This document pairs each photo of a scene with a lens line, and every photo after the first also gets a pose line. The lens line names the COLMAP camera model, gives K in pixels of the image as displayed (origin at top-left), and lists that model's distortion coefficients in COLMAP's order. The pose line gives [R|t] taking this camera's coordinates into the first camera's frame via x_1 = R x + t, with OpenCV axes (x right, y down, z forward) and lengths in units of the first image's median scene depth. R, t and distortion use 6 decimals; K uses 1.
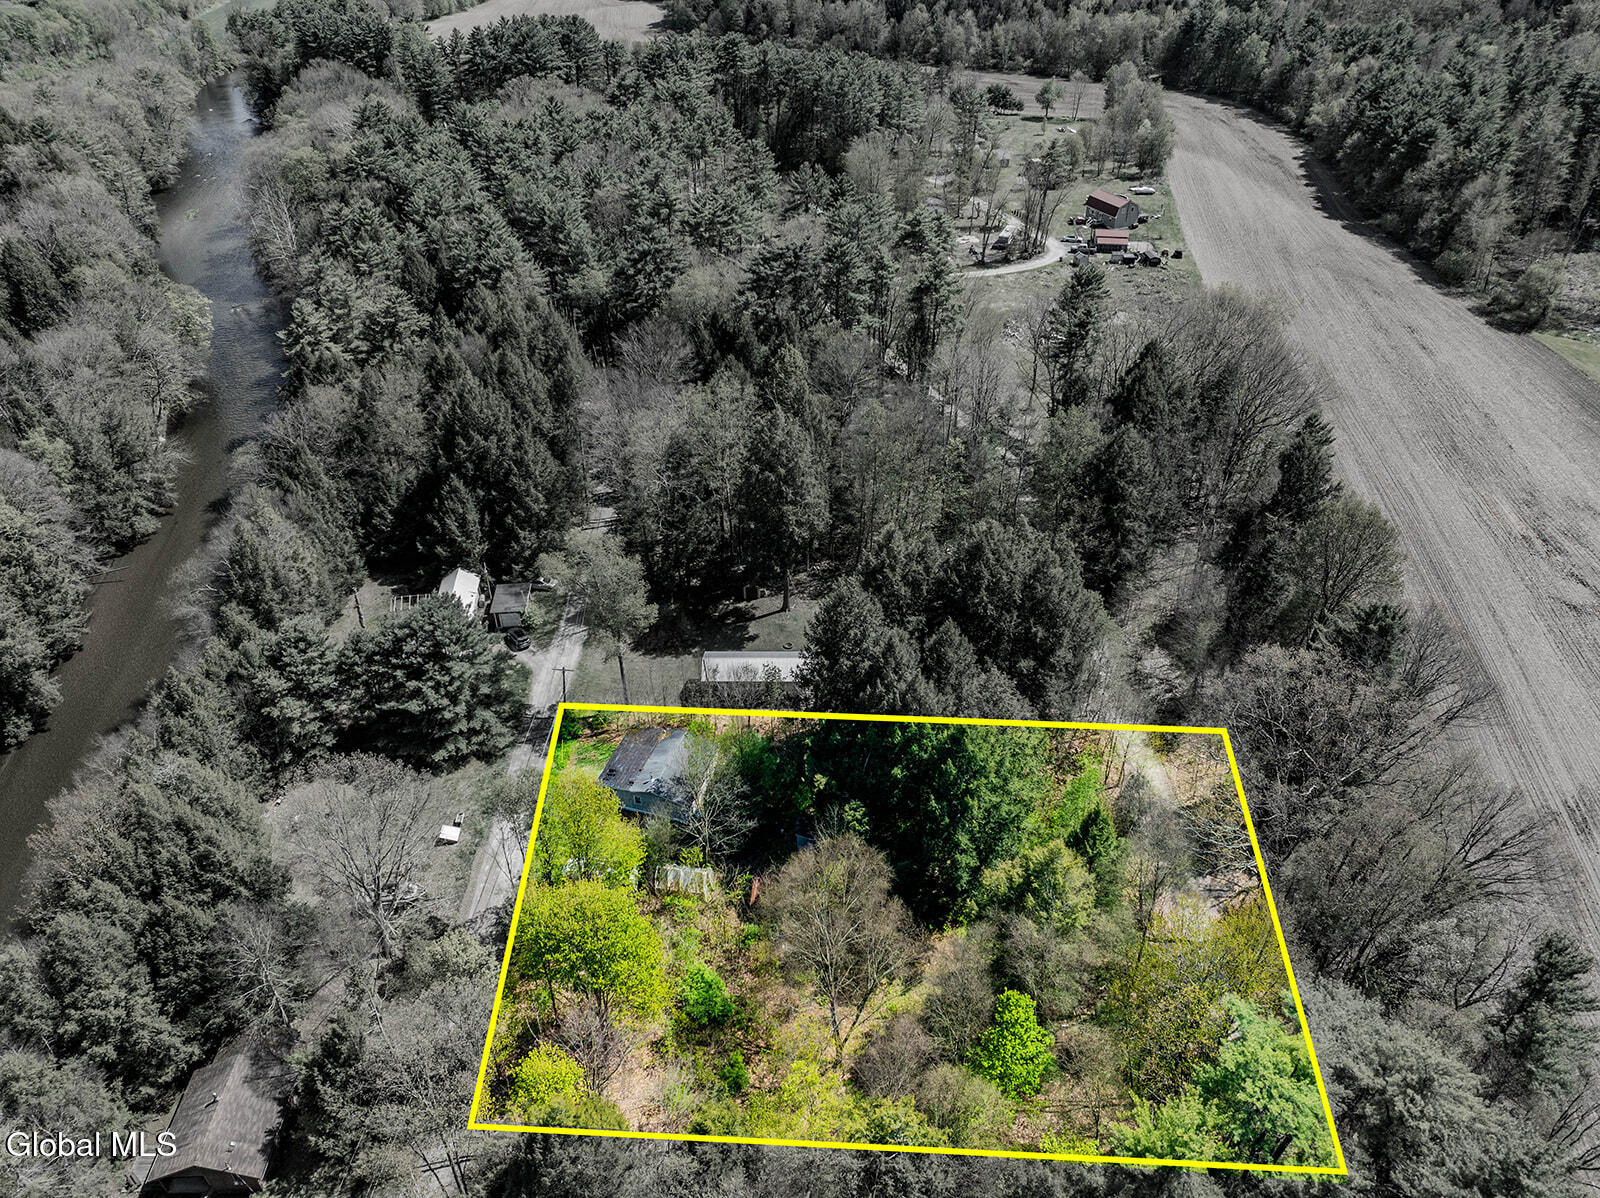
lens RADIAL K [[1131.6, 0, 800.0], [0, 1131.6, 599.0], [0, 0, 1]] dist [-0.059256, 0.036560]
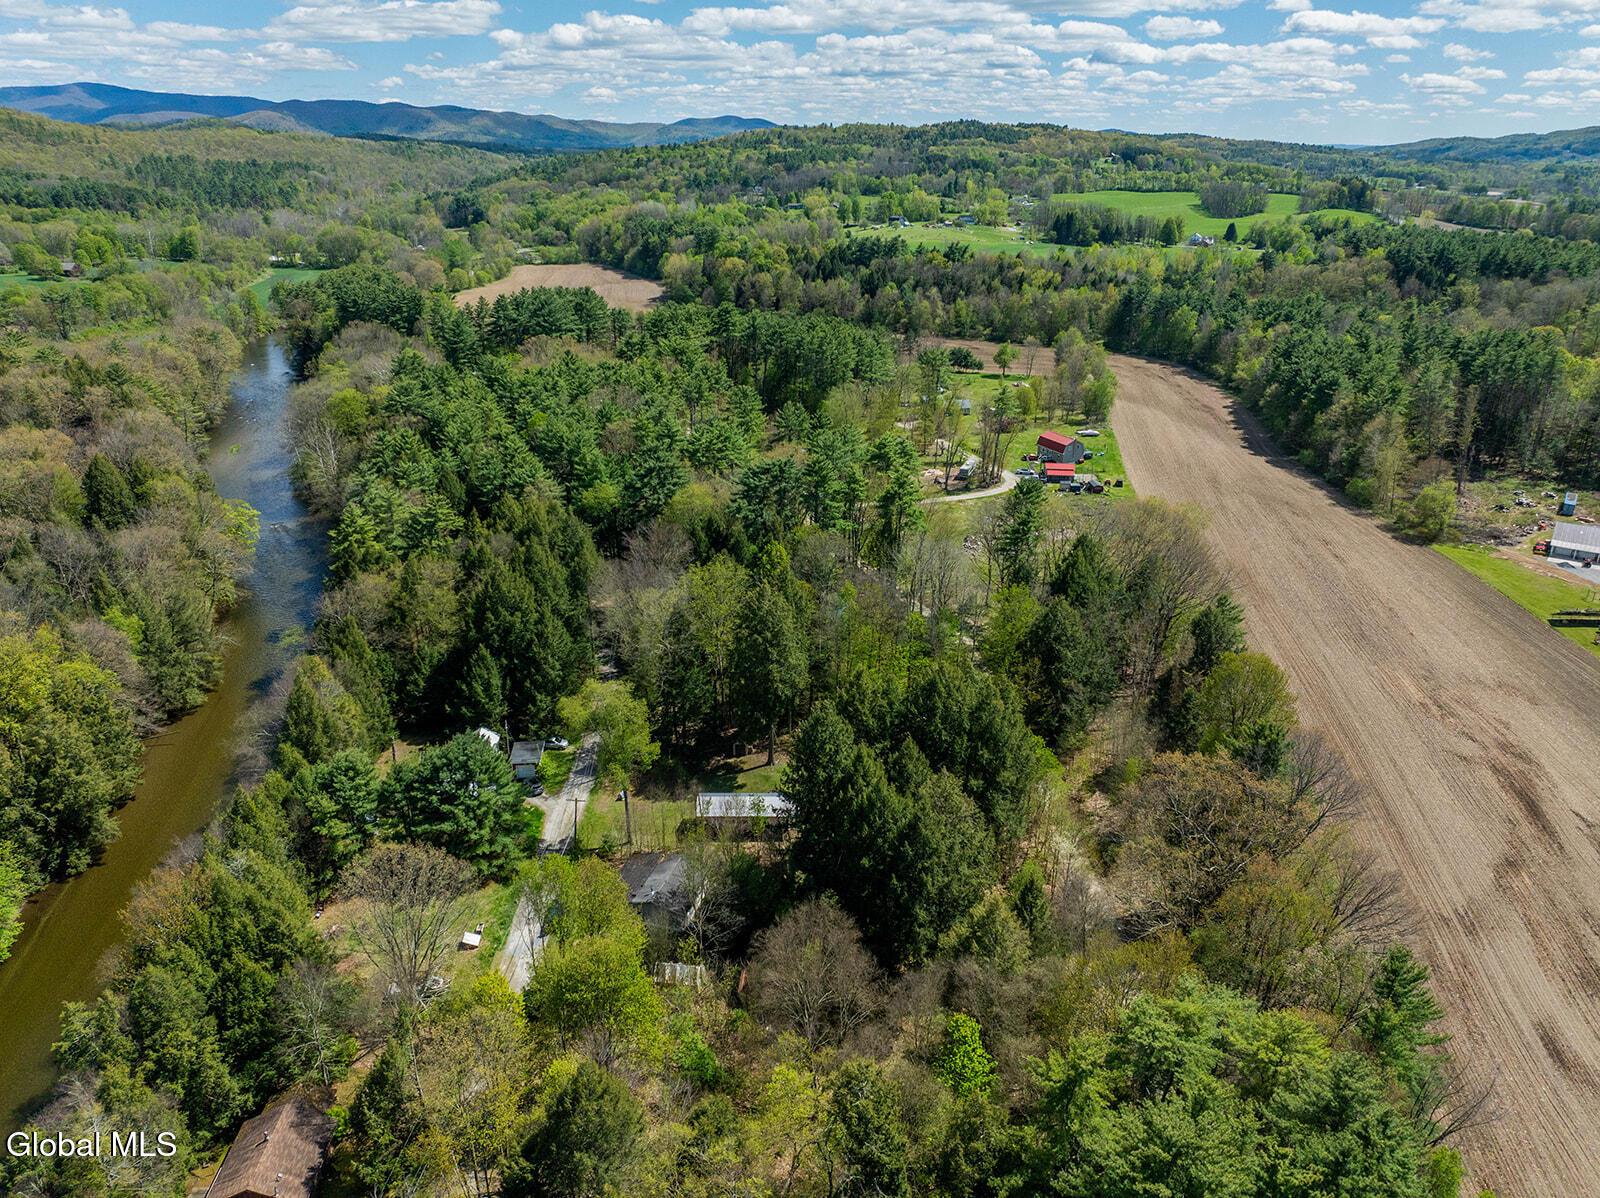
lens RADIAL K [[1115.9, 0, 787.2], [0, 1115.9, 599.3], [0, 0, 1]] dist [-0.030090, -0.007571]
pose [[0.999976, 0.005494, 0.004260, -0.001115], [-0.004455, 0.976825, -0.213992, 0.073147], [-0.005337, 0.213968, 0.976826, -0.105384]]
